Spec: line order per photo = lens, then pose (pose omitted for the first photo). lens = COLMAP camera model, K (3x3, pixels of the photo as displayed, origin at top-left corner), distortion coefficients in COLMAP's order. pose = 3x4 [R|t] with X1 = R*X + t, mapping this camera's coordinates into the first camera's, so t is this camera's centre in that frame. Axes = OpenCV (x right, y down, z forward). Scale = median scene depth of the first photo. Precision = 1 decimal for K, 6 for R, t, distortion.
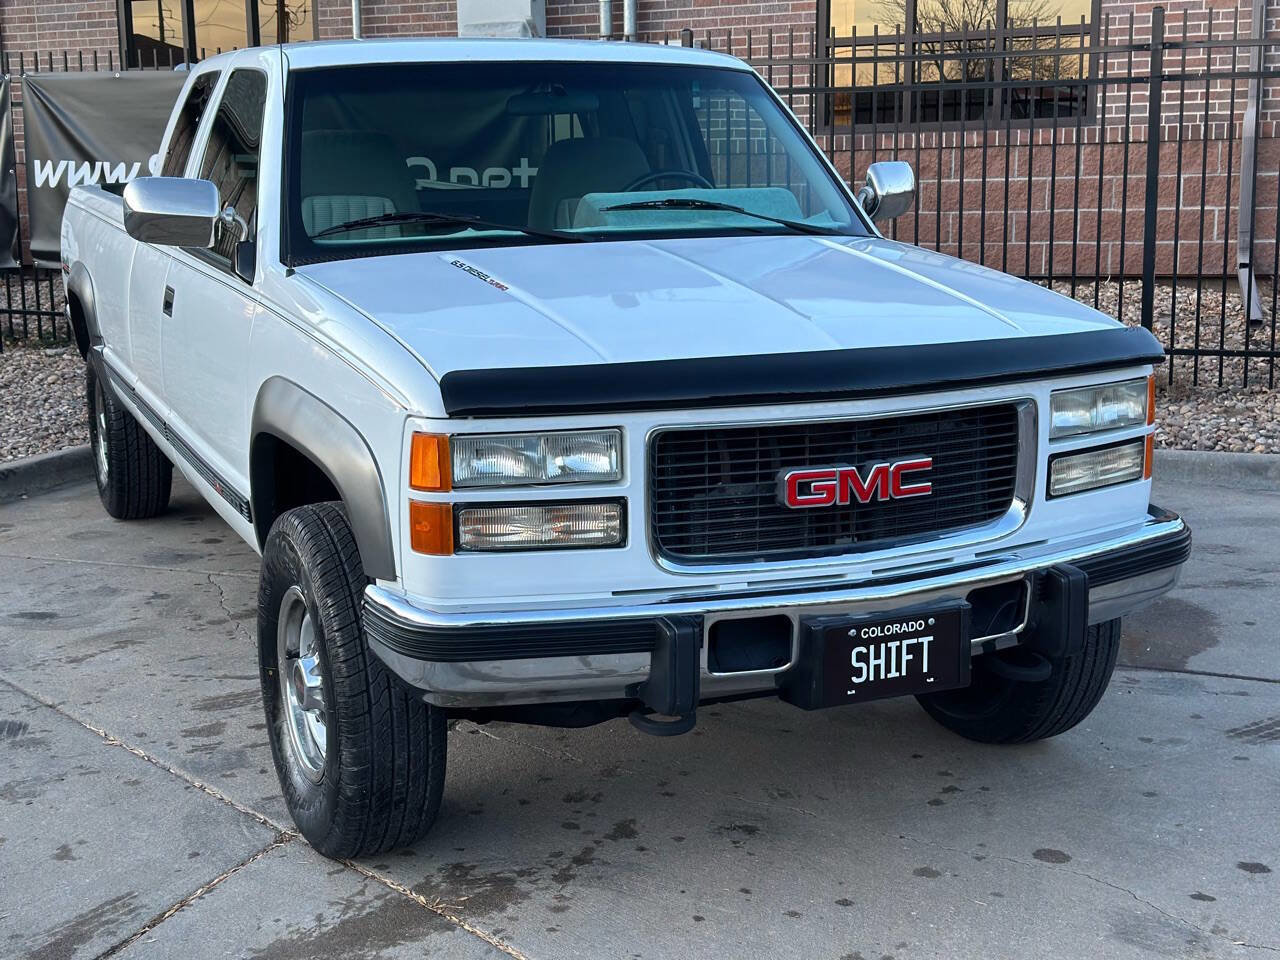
lens RADIAL K [[1776.7, 0, 641.7], [0, 1776.7, 491.9], [0, 0, 1]] dist [0.119052, 0.000000]
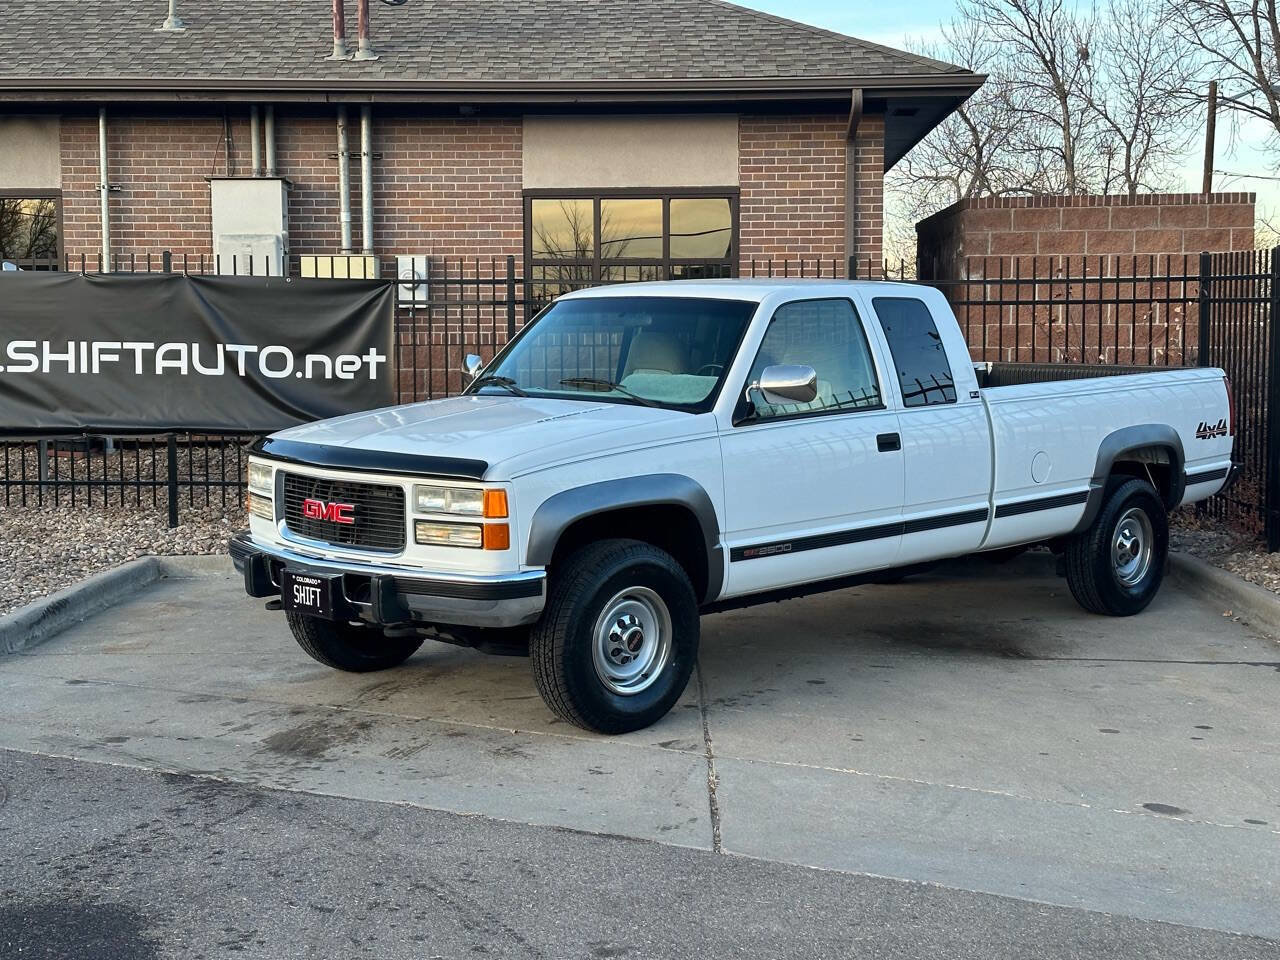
lens RADIAL K [[1776.7, 0, 641.2], [0, 1776.7, 483.7], [0, 0, 1]] dist [0.119052, 0.000000]
pose [[0.926919, -0.016526, 0.374898, -0.440062], [0.056121, 0.993899, -0.094944, 0.046943], [-0.371042, 0.109045, 0.922191, -0.270261]]
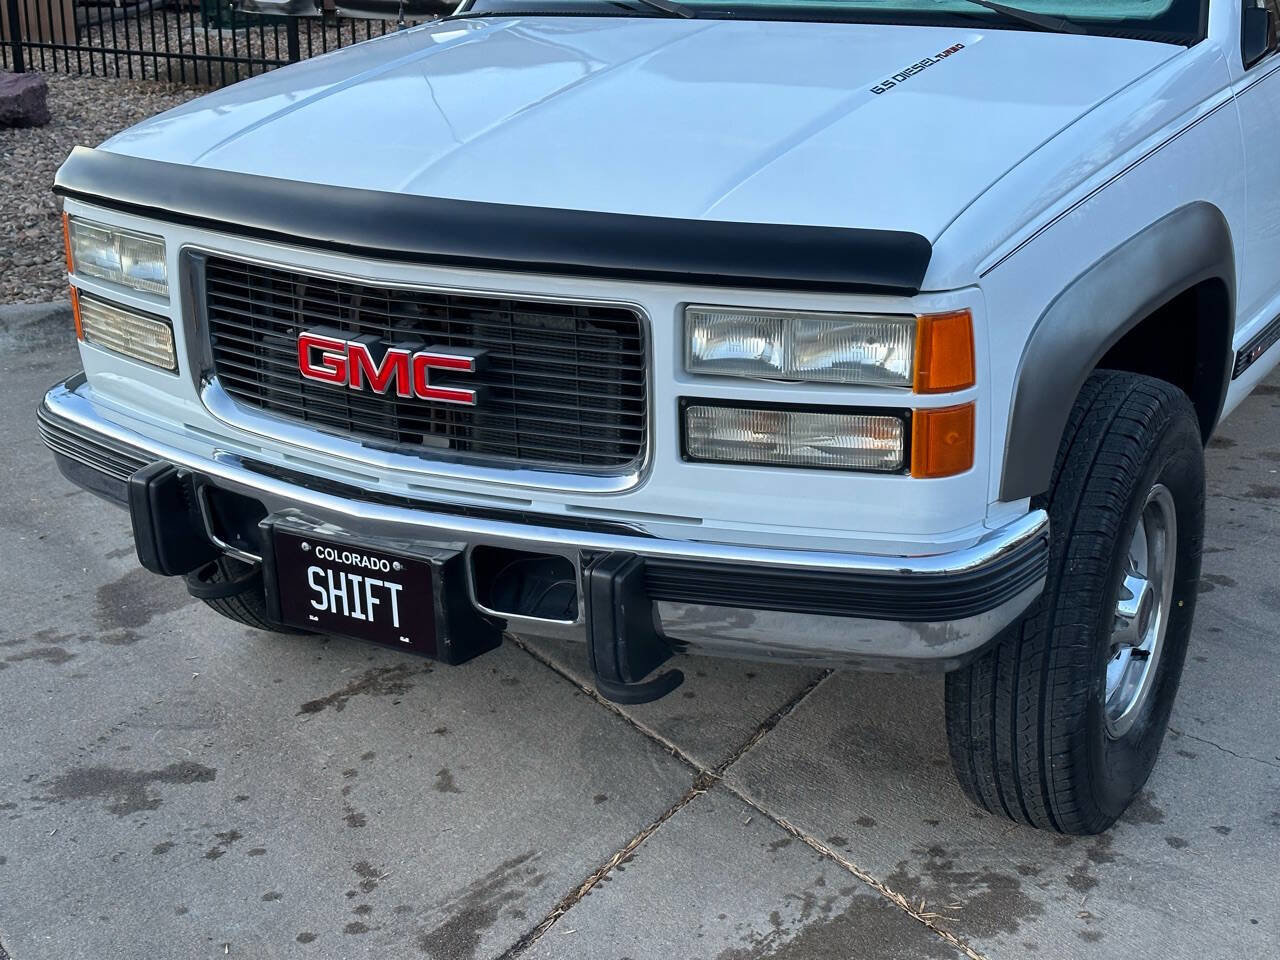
lens RADIAL K [[1776.7, 0, 635.3], [0, 1776.7, 481.7], [0, 0, 1]] dist [0.119052, 0.000000]
pose [[0.806138, -0.190343, 0.560278, -0.404702], [0.122215, 0.979993, 0.157087, -0.057531], [-0.578969, -0.058159, 0.813272, 0.304648]]
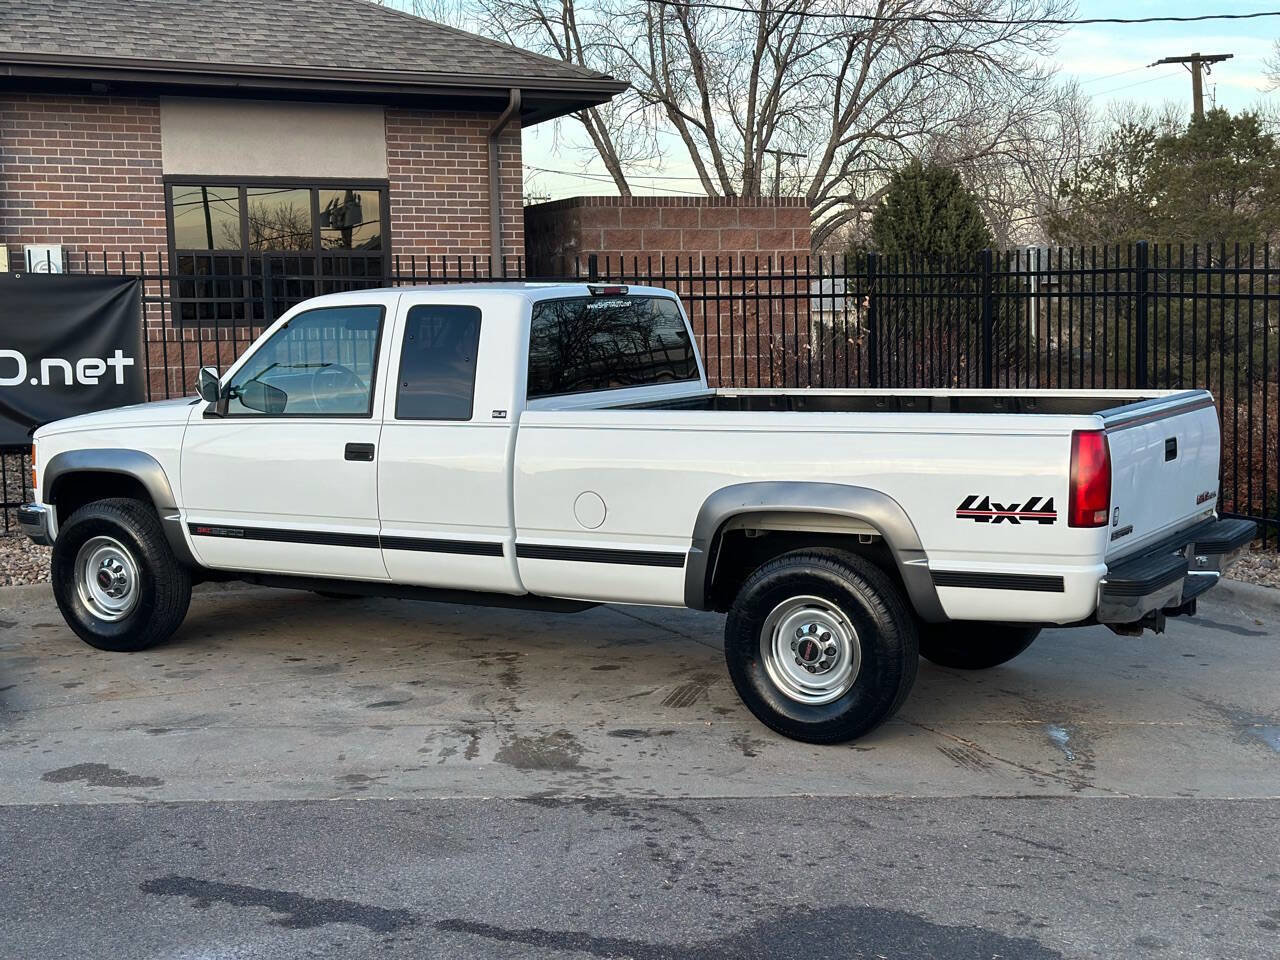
lens RADIAL K [[1776.7, 0, 647.1], [0, 1776.7, 485.2], [0, 0, 1]] dist [0.119052, 0.000000]
pose [[0.661041, -0.067425, 0.747314, -0.866797], [0.141561, 0.989276, -0.035963, -0.011410], [-0.736875, 0.129564, 0.663497, -0.020585]]
